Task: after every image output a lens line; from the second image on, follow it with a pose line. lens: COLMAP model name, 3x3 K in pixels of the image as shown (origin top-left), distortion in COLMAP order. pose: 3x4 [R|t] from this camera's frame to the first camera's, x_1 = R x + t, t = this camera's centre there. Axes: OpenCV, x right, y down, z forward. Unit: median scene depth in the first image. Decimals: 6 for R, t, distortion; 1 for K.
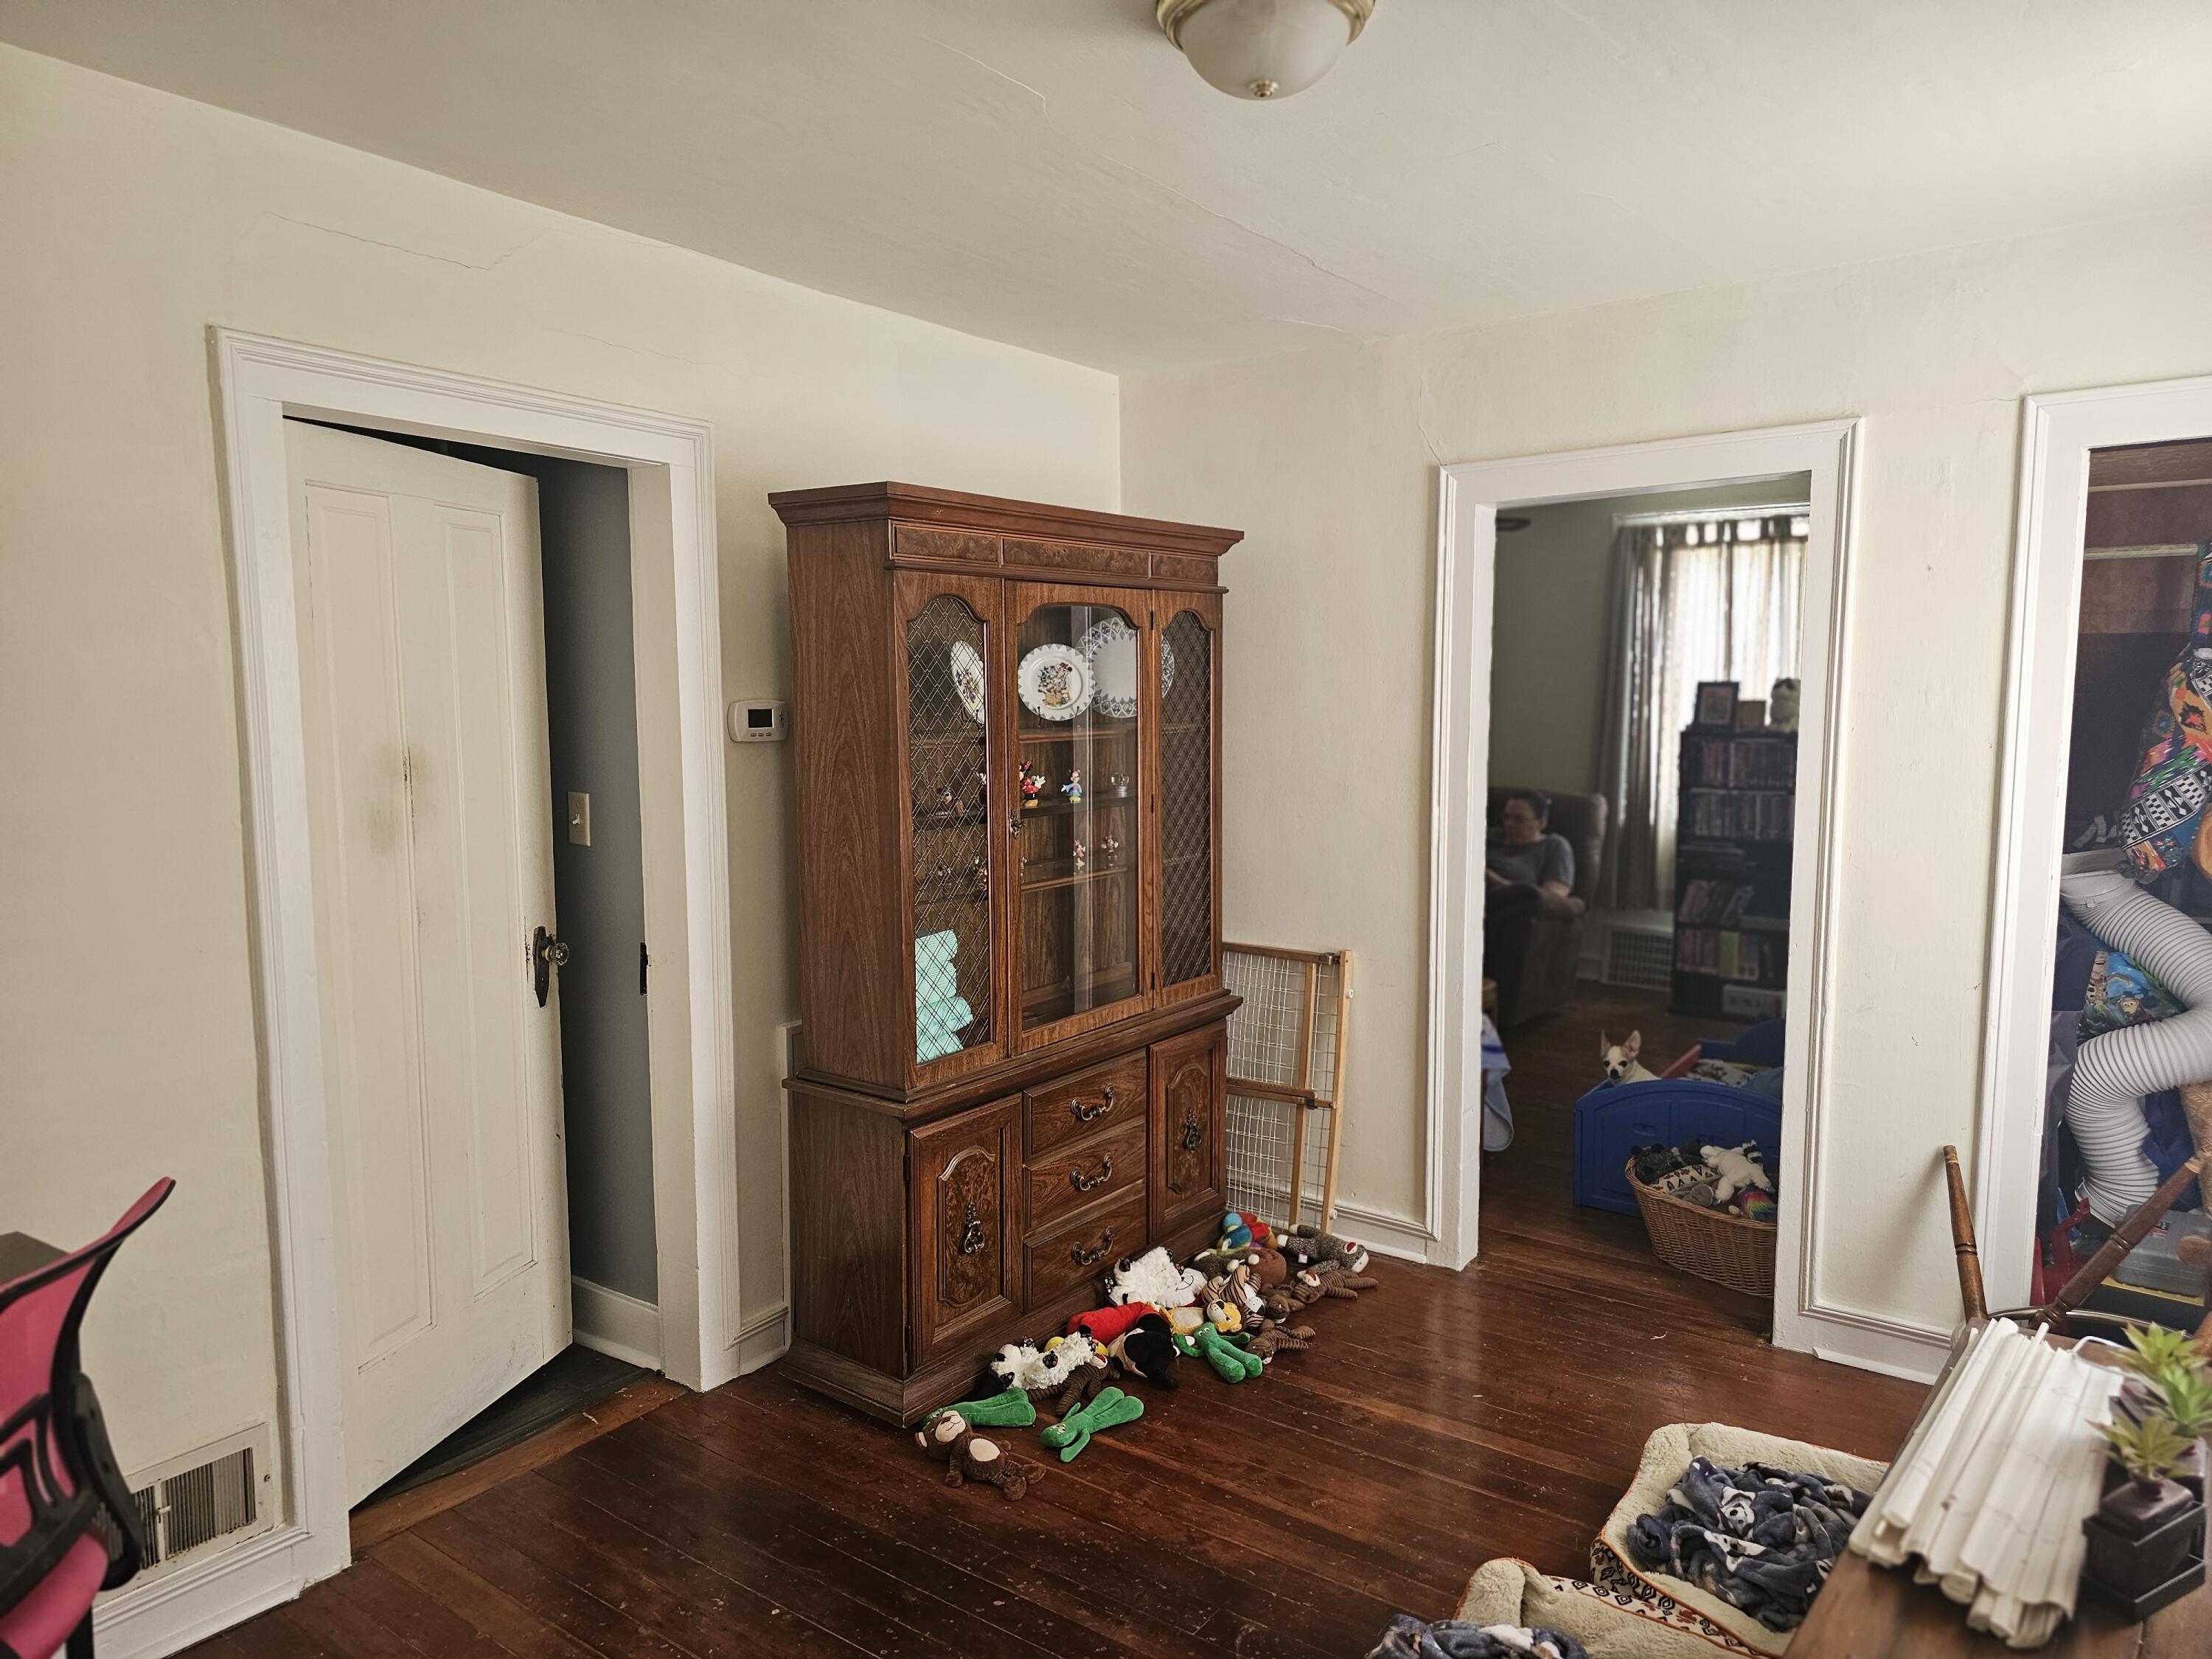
lens RADIAL K [[1492.4, 0, 1103.8], [0, 1492.4, 825.0], [0, 0, 1]] dist [0.021055, -0.013503]
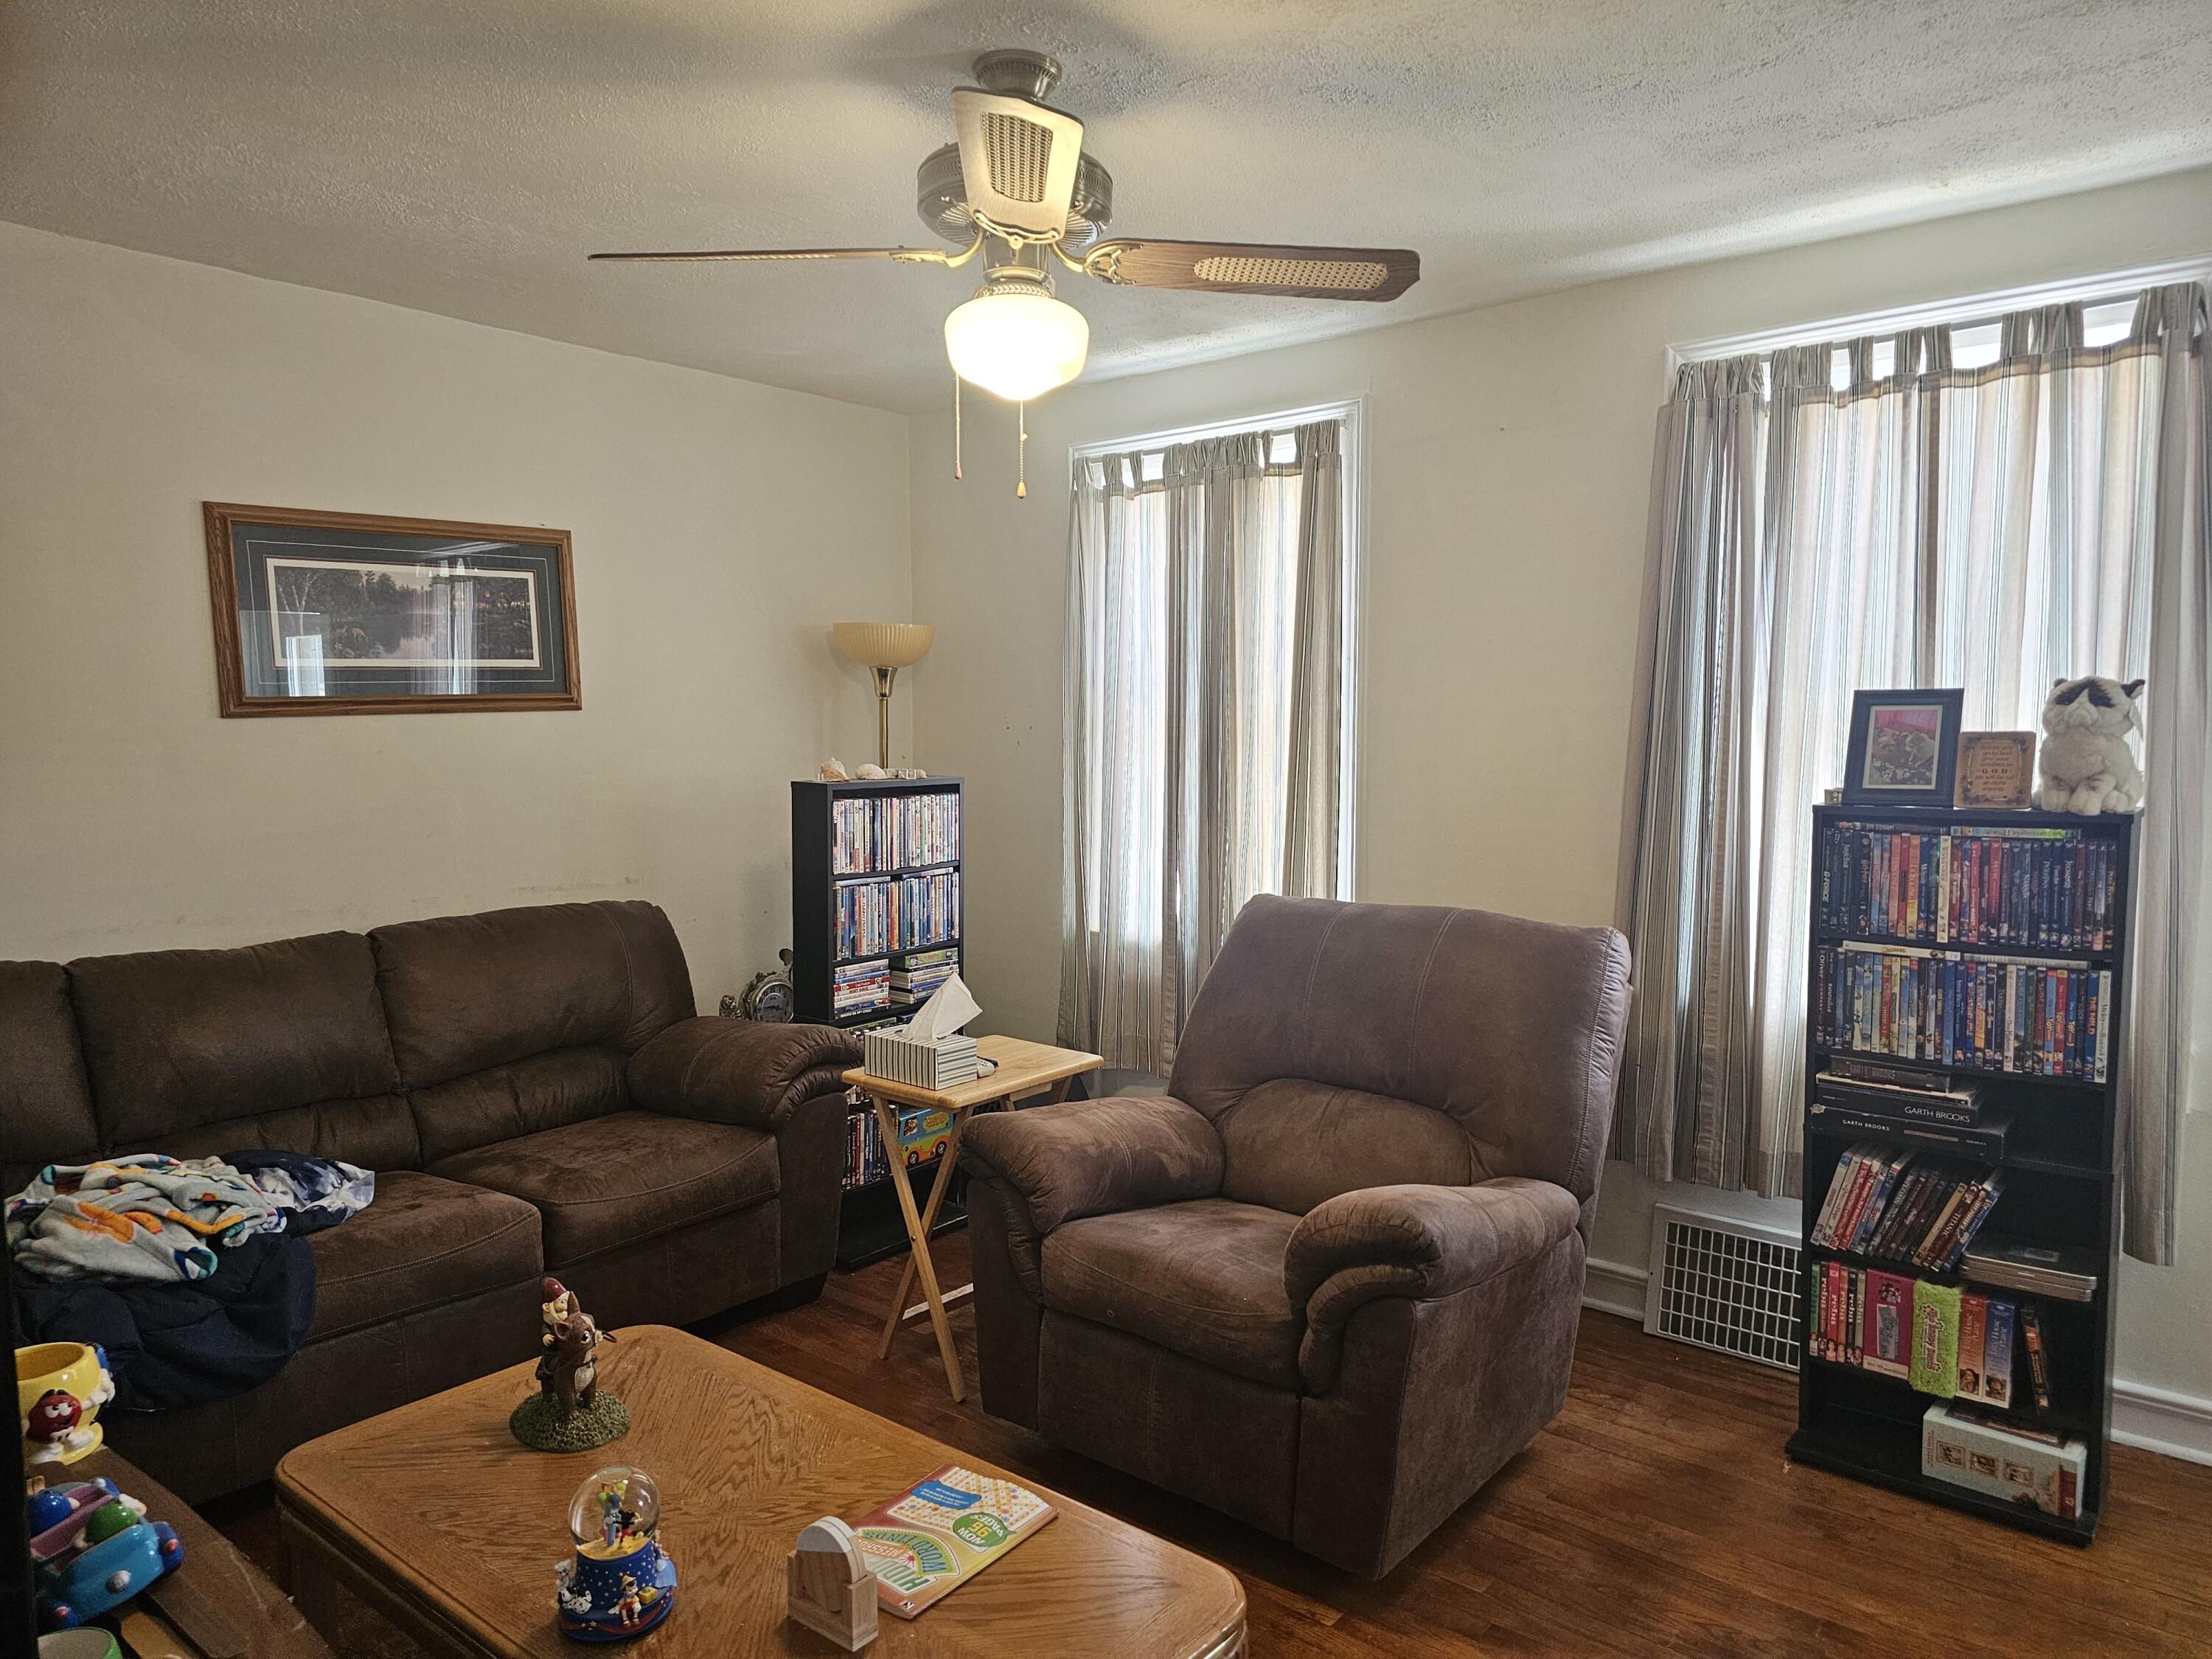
lens RADIAL K [[1492.4, 0, 1108.6], [0, 1492.4, 839.4], [0, 0, 1]] dist [0.021055, -0.013503]
pose [[0.997602, 0.008275, -0.068713, 0.211746], [-0.010158, 0.999581, -0.027105, -0.039364], [0.068460, 0.027738, 0.997268, 0.555268]]
